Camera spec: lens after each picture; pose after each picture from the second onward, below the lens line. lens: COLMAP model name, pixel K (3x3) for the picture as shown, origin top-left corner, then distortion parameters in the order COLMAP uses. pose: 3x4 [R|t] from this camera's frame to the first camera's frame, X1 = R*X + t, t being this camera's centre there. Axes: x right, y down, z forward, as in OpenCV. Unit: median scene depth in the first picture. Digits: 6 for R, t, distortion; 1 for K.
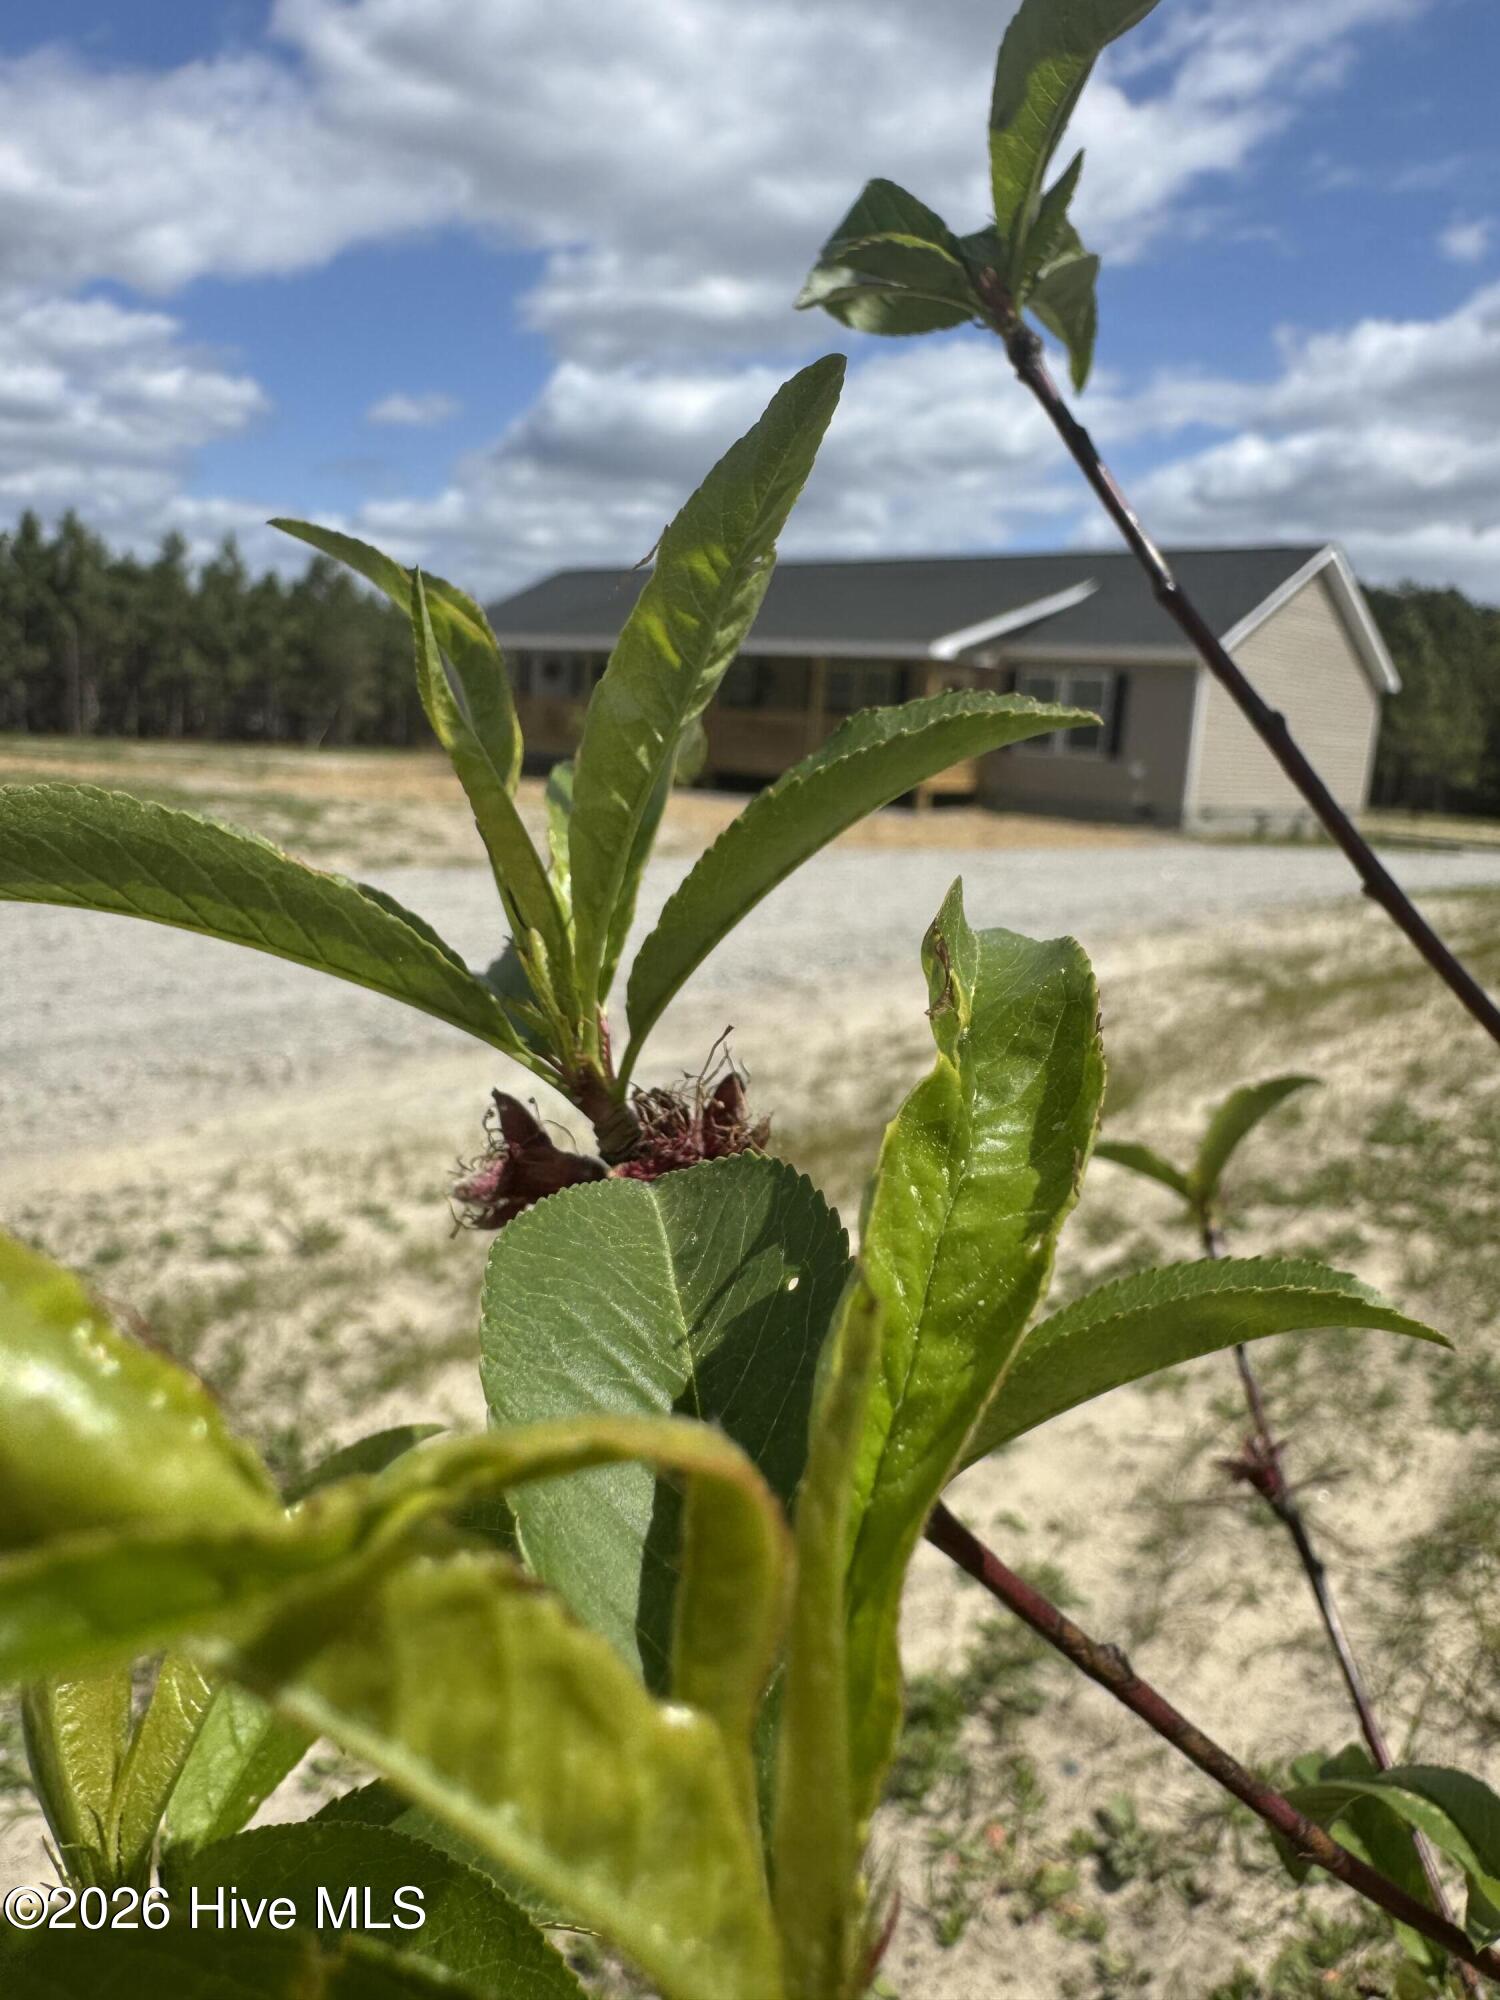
lens RADIAL K [[1418.4, 0, 750.9], [0, 1418.4, 955.9], [0, 0, 1]] dist [-0.005497, 0.001357]
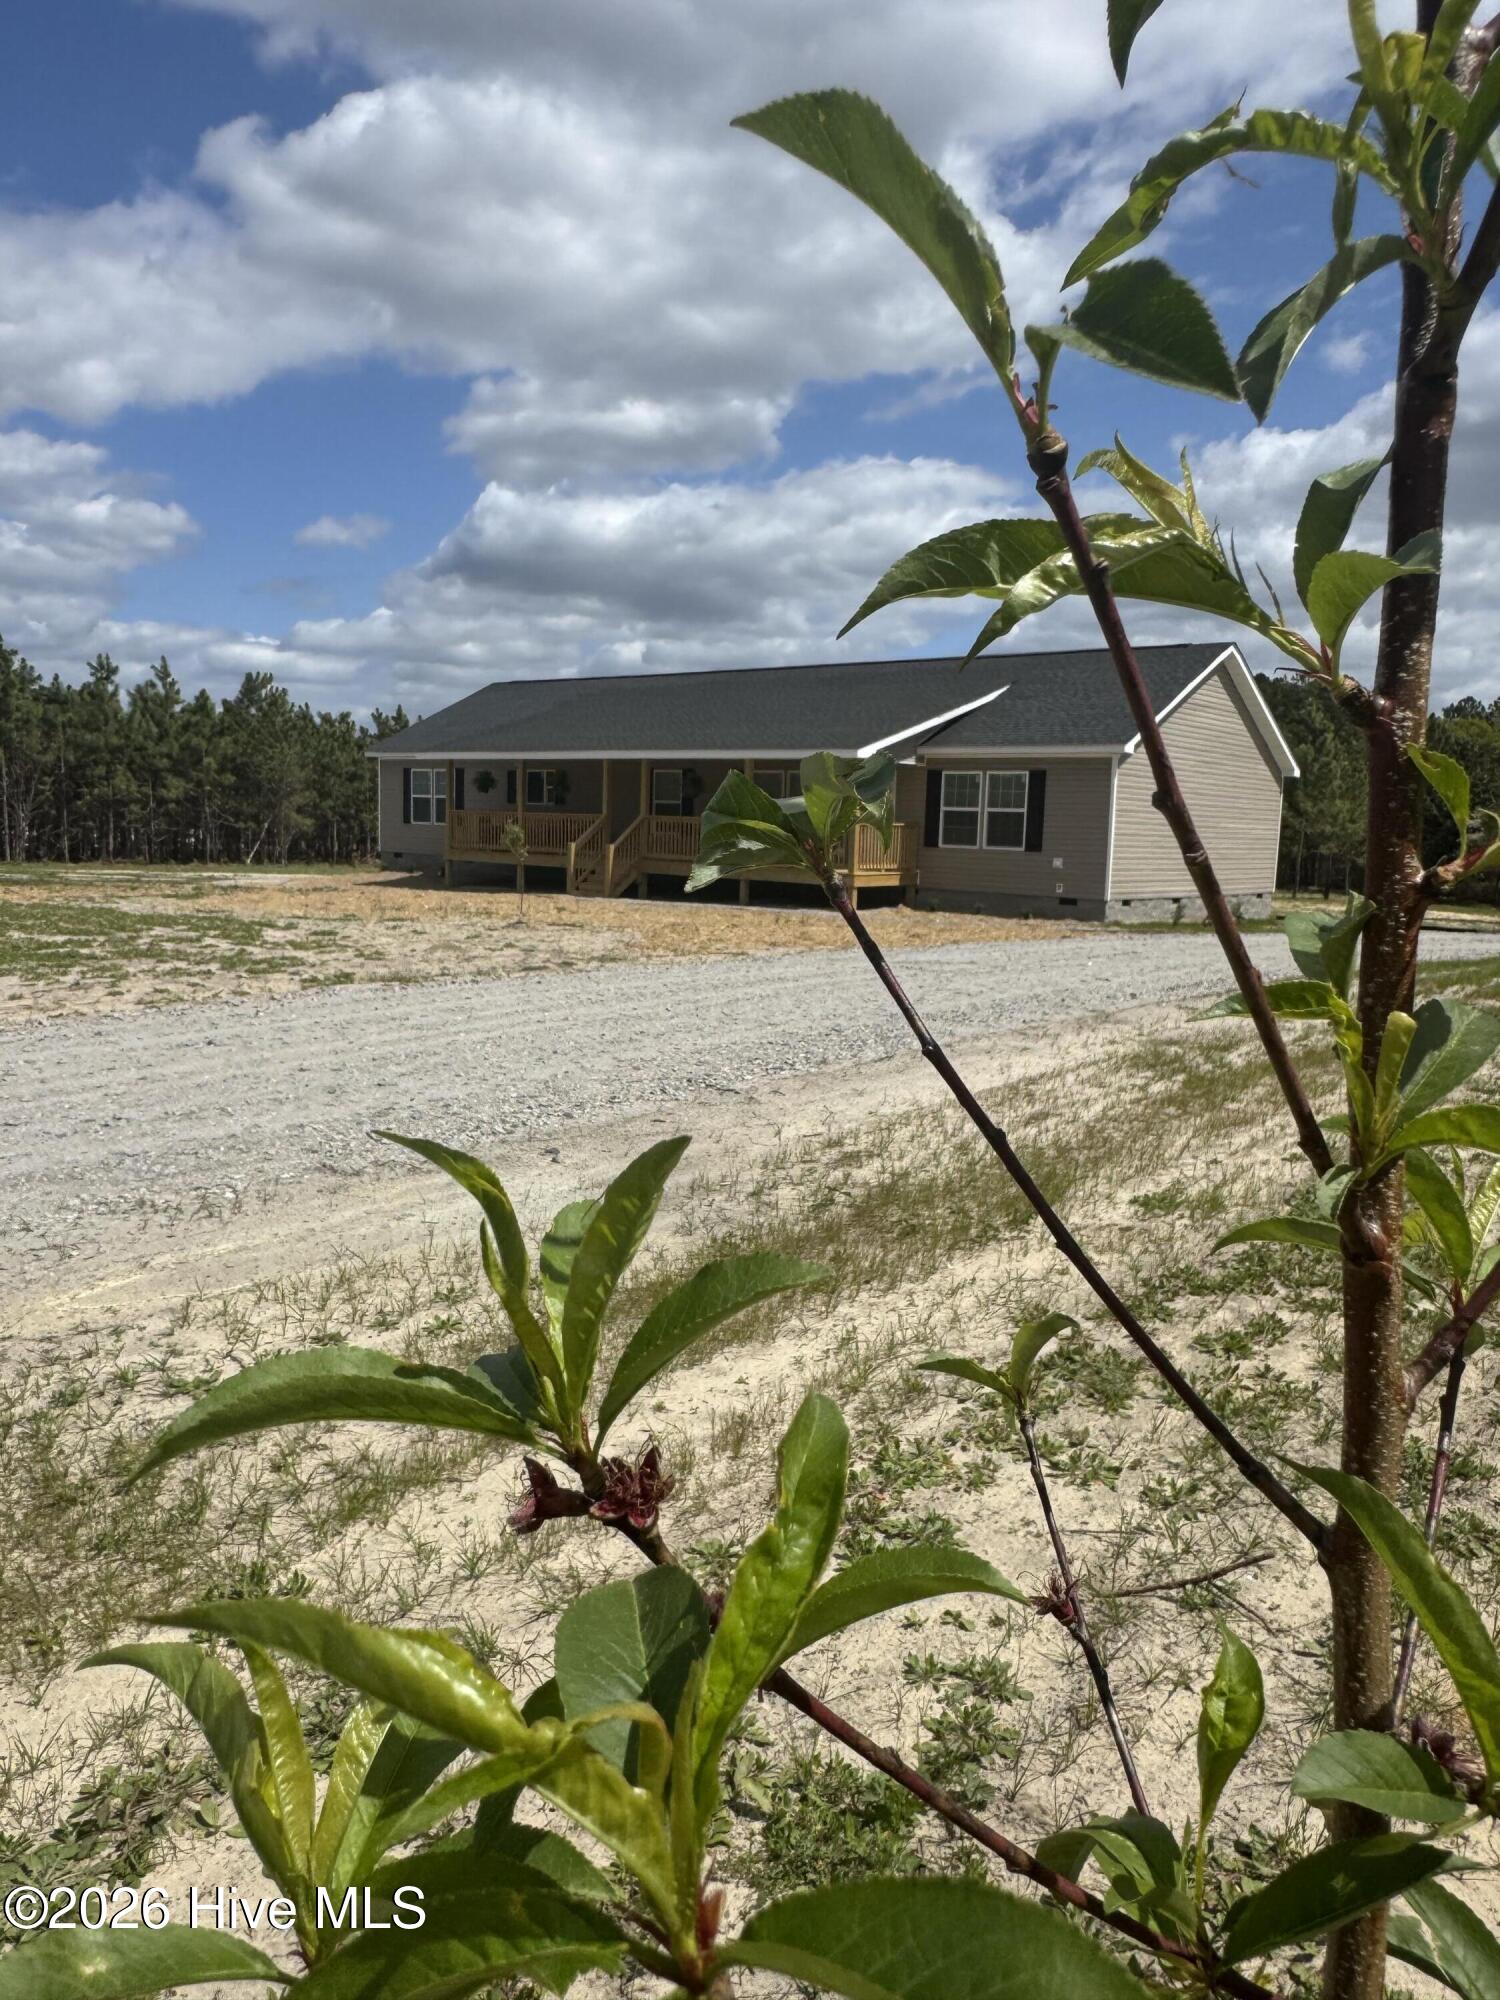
lens RADIAL K [[1399.9, 0, 749.9], [0, 1399.9, 973.9], [0, 0, 1]] dist [-0.003408, -0.000526]
pose [[0.998437, -0.034904, 0.043660, 0.000983], [0.037275, 0.997806, -0.054715, -0.008009], [-0.041654, 0.056257, 0.997547, -0.016220]]
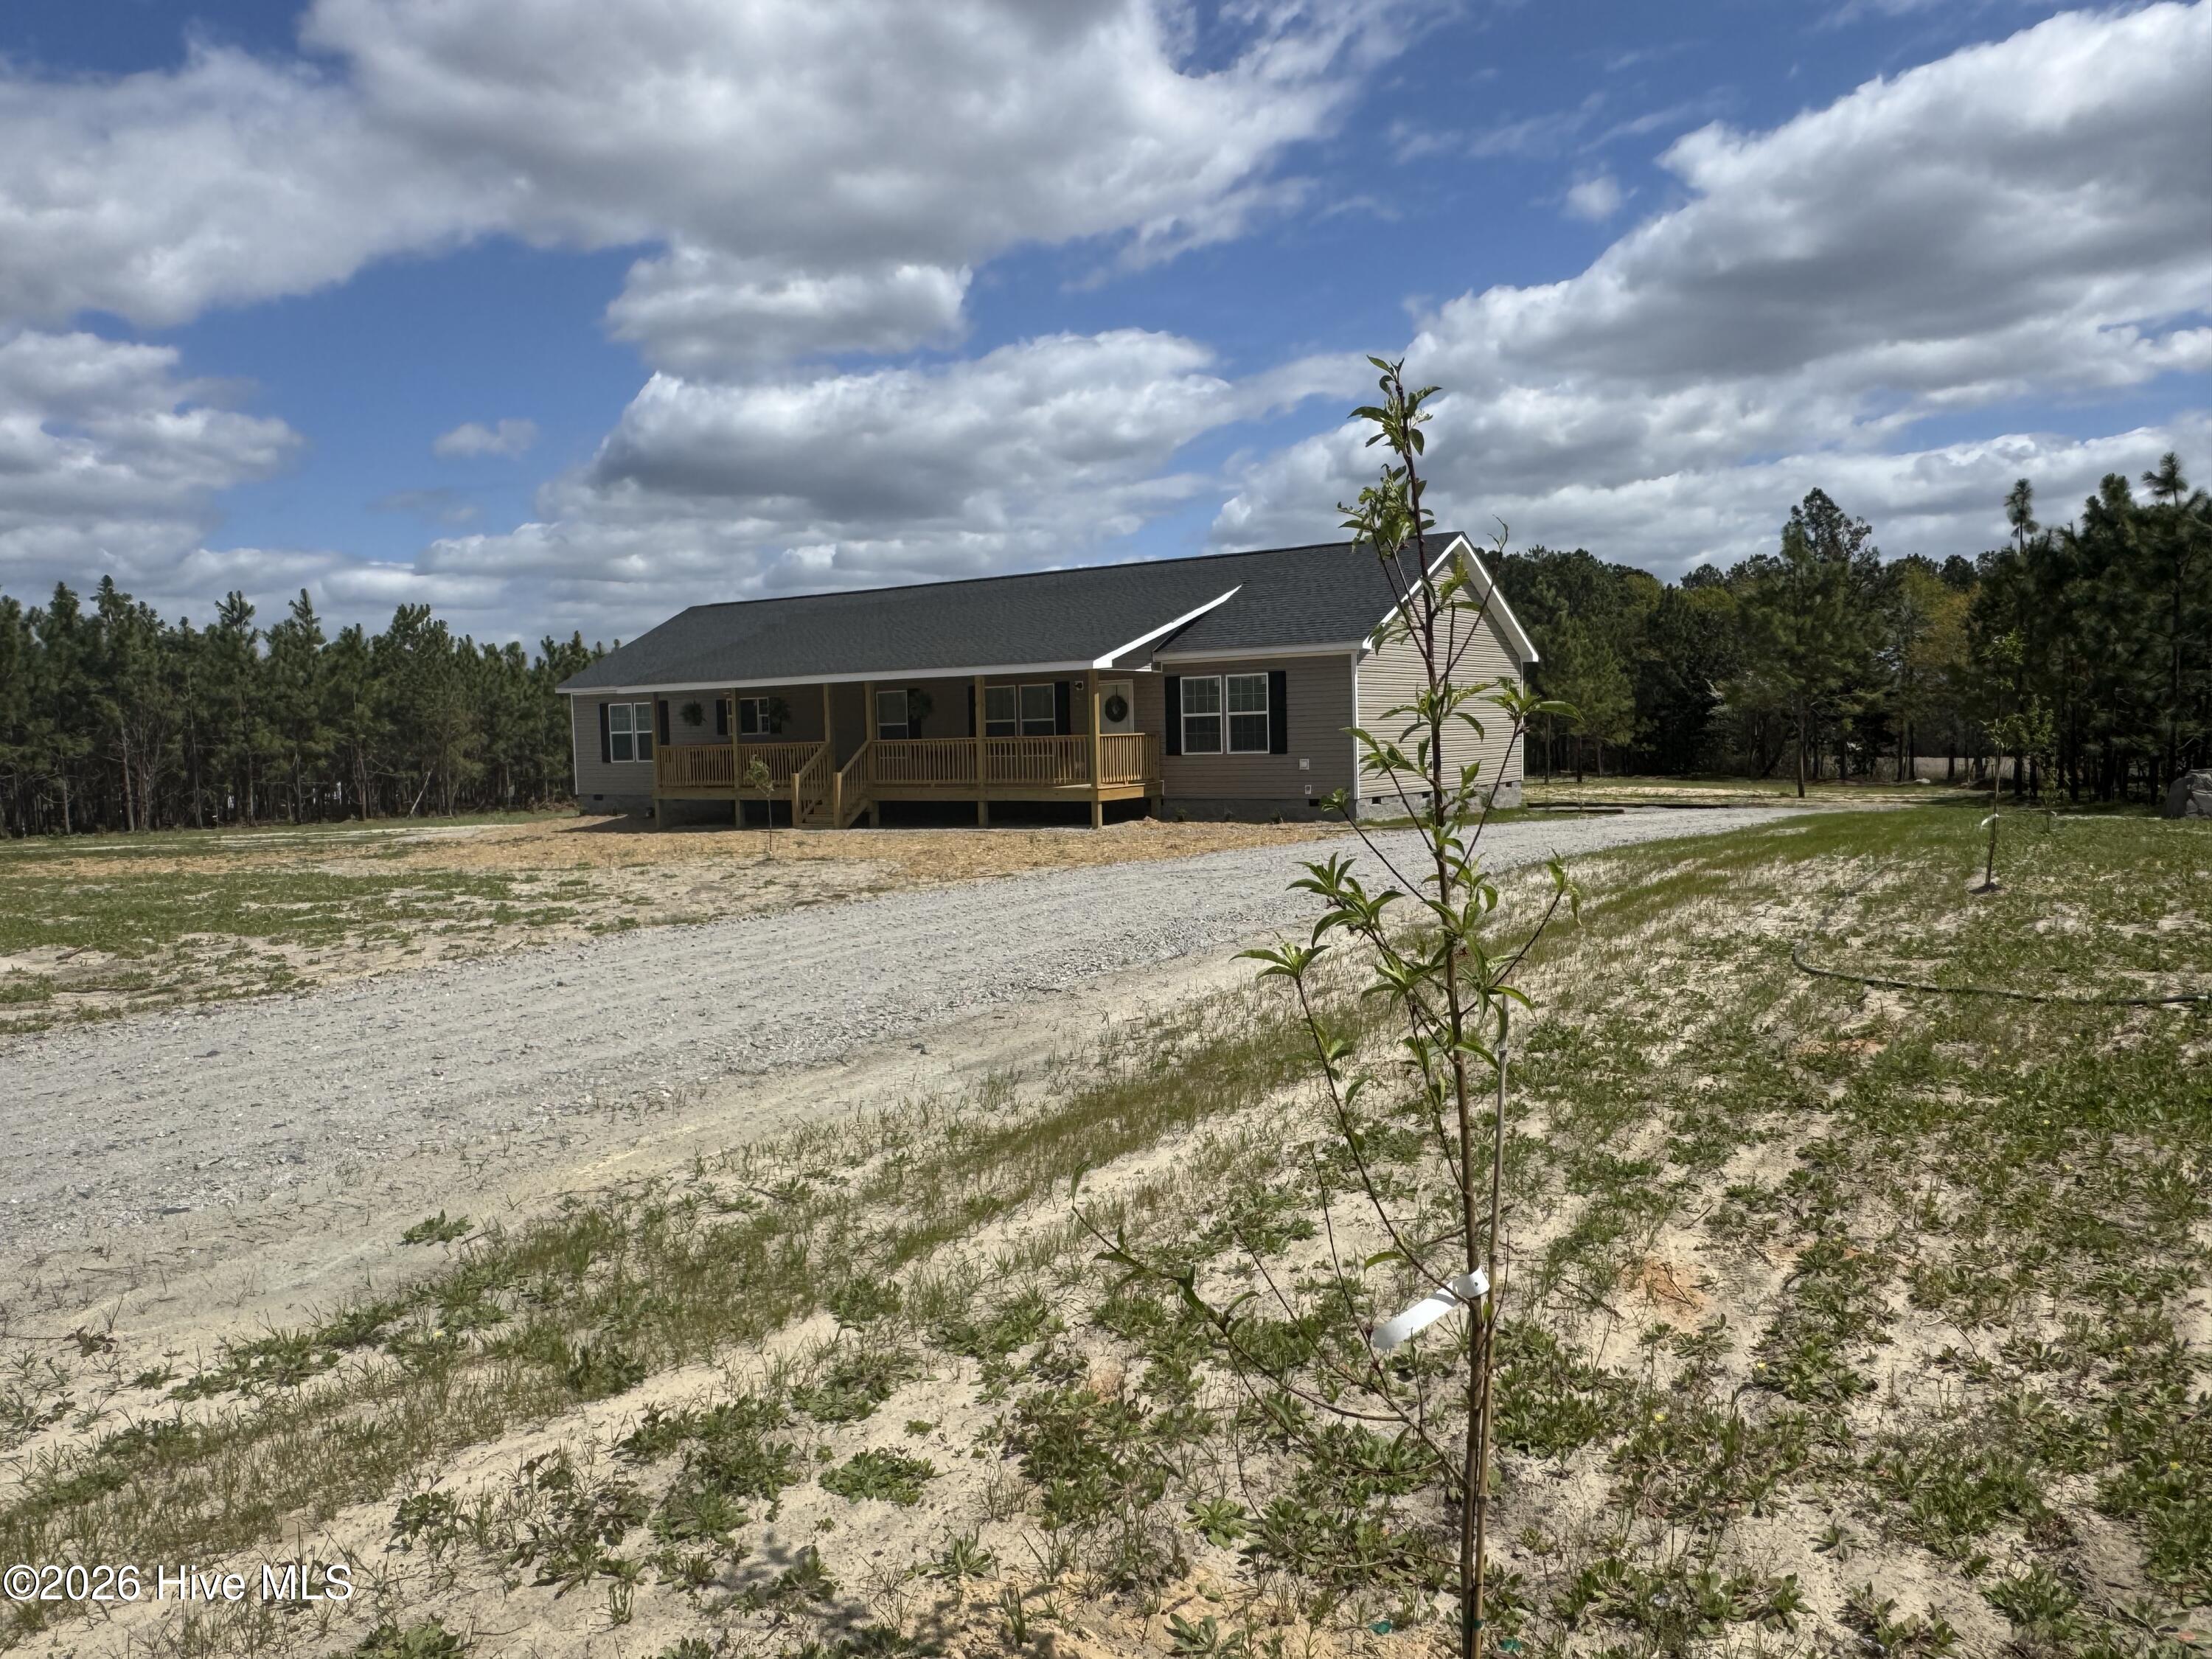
lens RADIAL K [[1568.8, 0, 1106.0], [0, 1568.8, 829.5], [0, 0, 1]] dist [-0.005497, 0.001357]
pose [[0.985766, -0.096021, 0.138004, -0.084770], [0.109410, 0.989642, -0.092940, 0.012574], [-0.127650, 0.106716, 0.986061, -0.259587]]
